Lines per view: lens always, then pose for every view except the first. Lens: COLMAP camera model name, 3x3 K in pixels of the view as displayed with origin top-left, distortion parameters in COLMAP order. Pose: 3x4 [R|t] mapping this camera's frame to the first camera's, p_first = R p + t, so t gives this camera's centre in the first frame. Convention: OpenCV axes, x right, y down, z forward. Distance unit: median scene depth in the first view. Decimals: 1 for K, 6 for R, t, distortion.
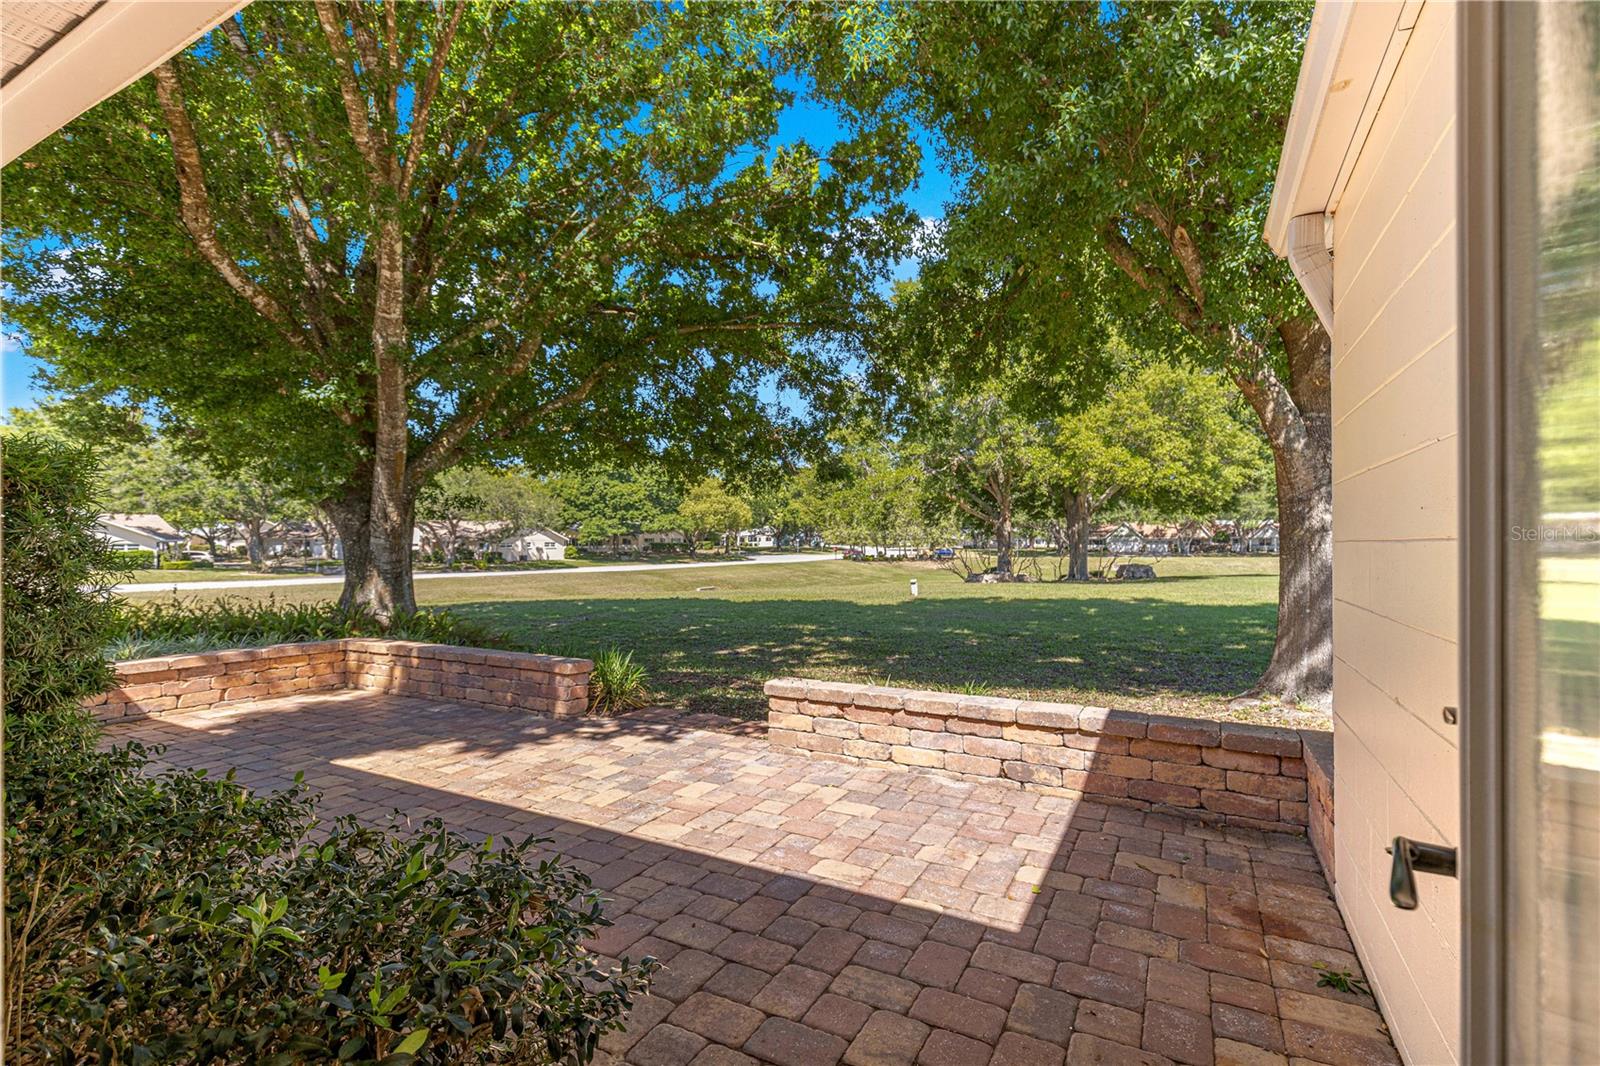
lens RADIAL K [[722.5, 0, 807.5], [0, 722.5, 551.0], [0, 0, 1]] dist [0.001972, -0.000420]
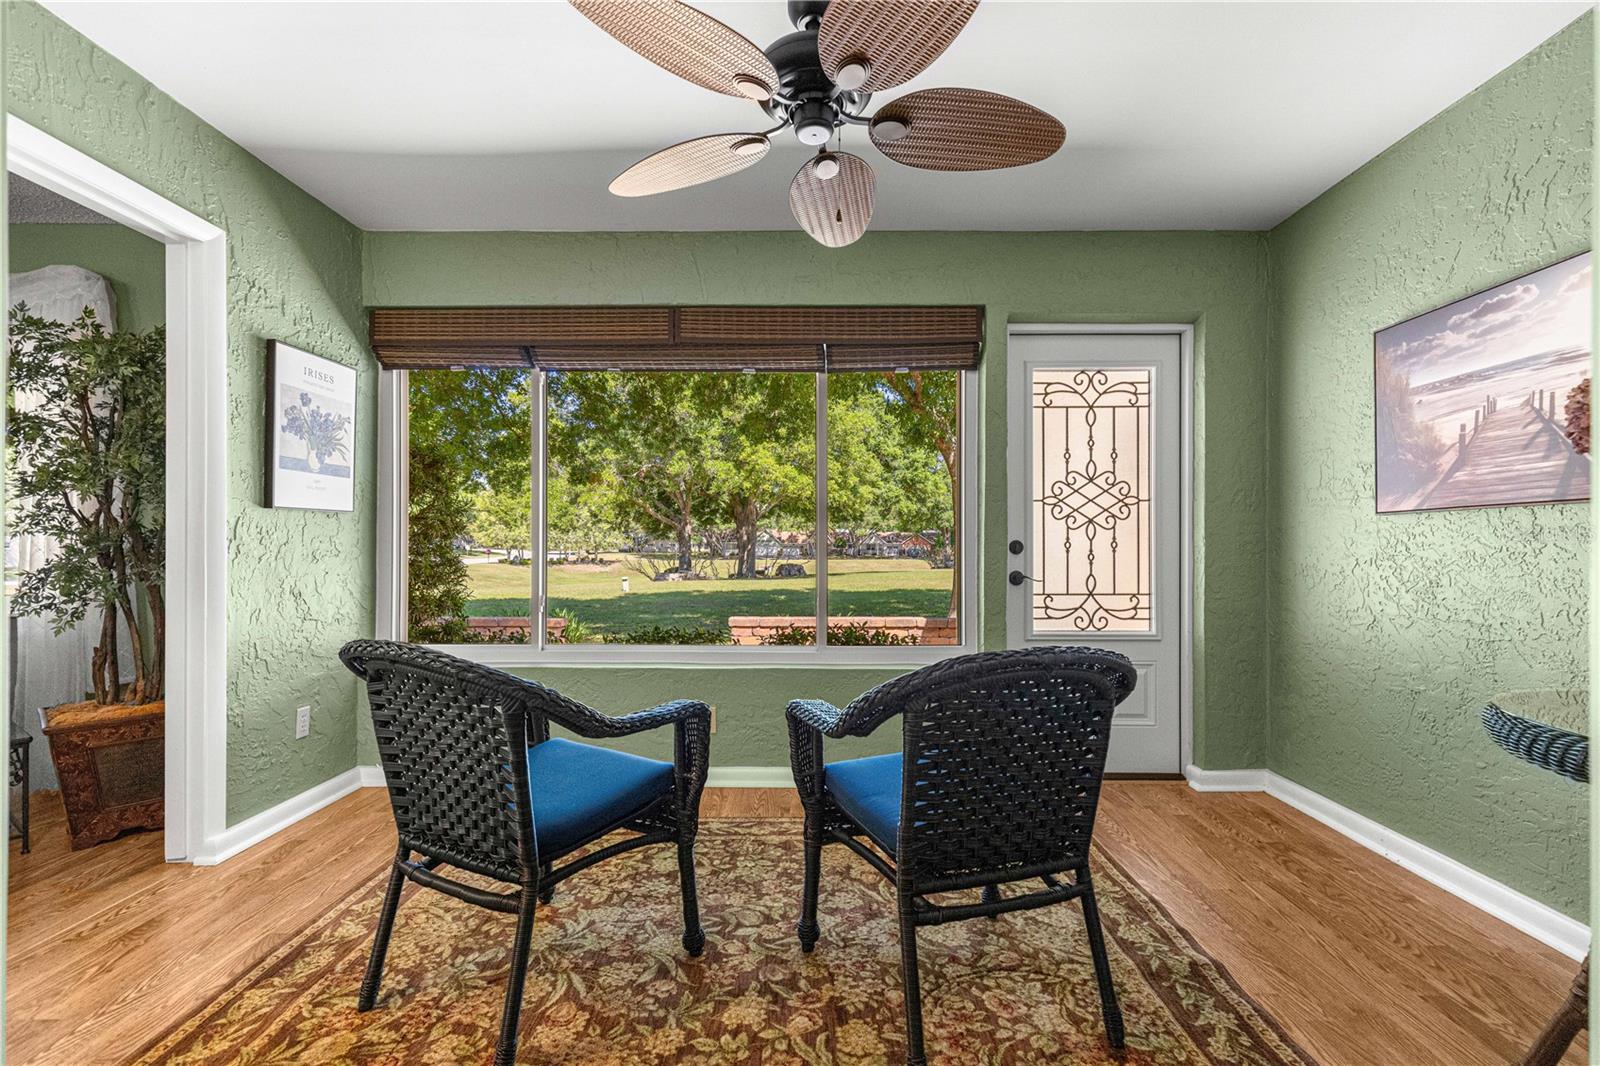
lens RADIAL K [[712.7, 0, 819.3], [0, 712.7, 546.2], [0, 0, 1]] dist [-0.001987, -0.000415]
pose [[0.877237, 0.005305, 0.480029, -0.082909], [0.000961, 0.999918, -0.012807, 0.005835], [-0.480057, 0.011696, 0.877159, -0.060435]]
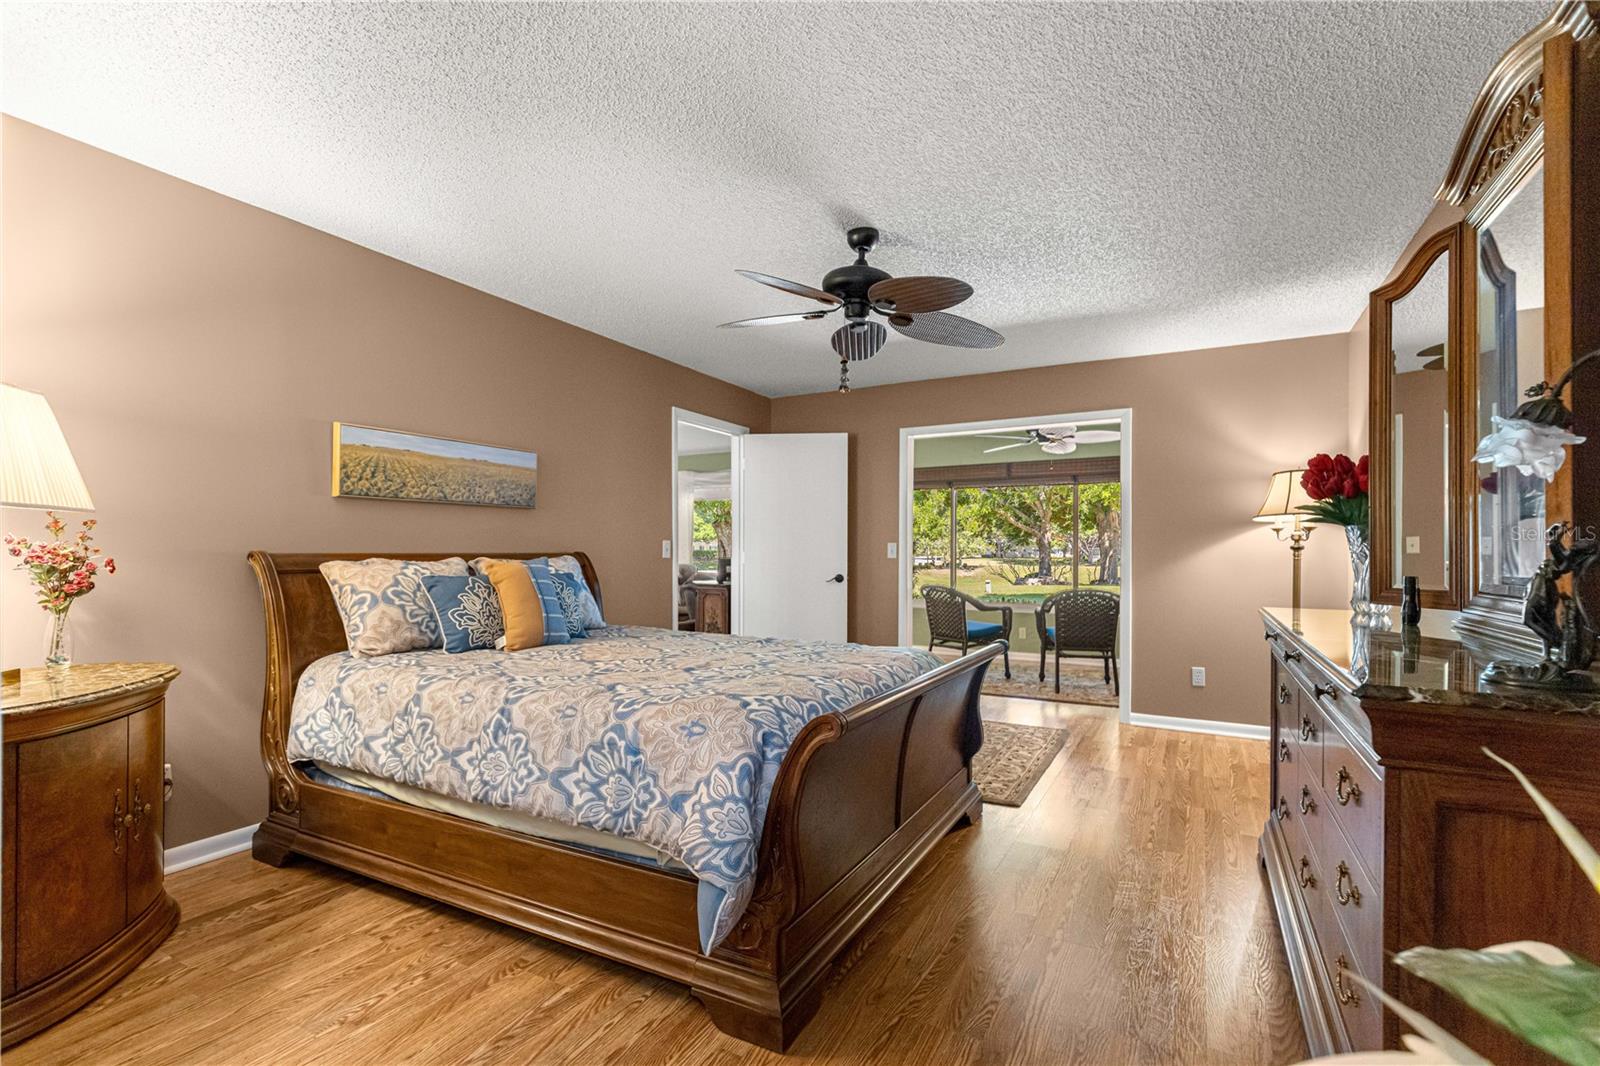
lens RADIAL K [[722.5, 0, 807.5], [0, 722.5, 551.0], [0, 0, 1]] dist [0.001972, -0.000420]
pose [[0.999944, 0.004485, -0.009535, -0.114376], [-0.004600, 0.999917, -0.011996, 0.004331], [0.009480, 0.012039, 0.999883, -0.190393]]
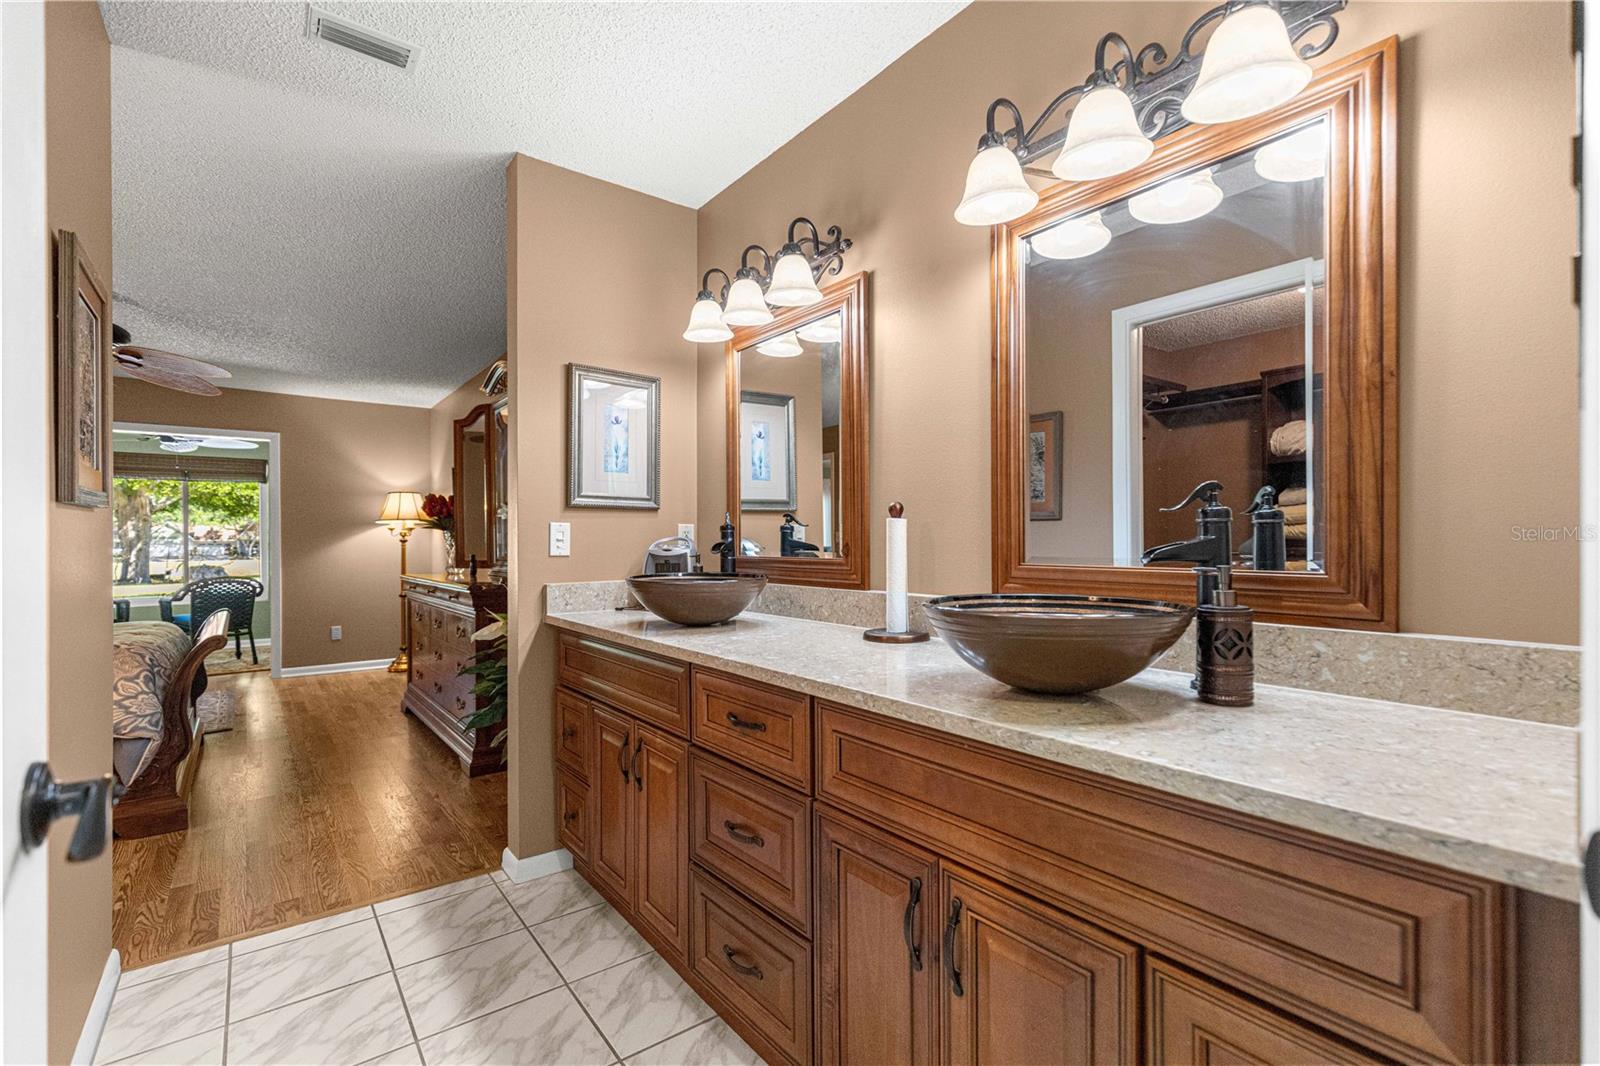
lens RADIAL K [[722.5, 0, 807.5], [0, 722.5, 551.0], [0, 0, 1]] dist [0.001972, -0.000420]
pose [[0.409783, -0.005939, 0.912164, -0.159334], [0.009759, 0.999950, 0.002126, 0.005113], [-0.912131, 0.008031, 0.409820, -0.238917]]
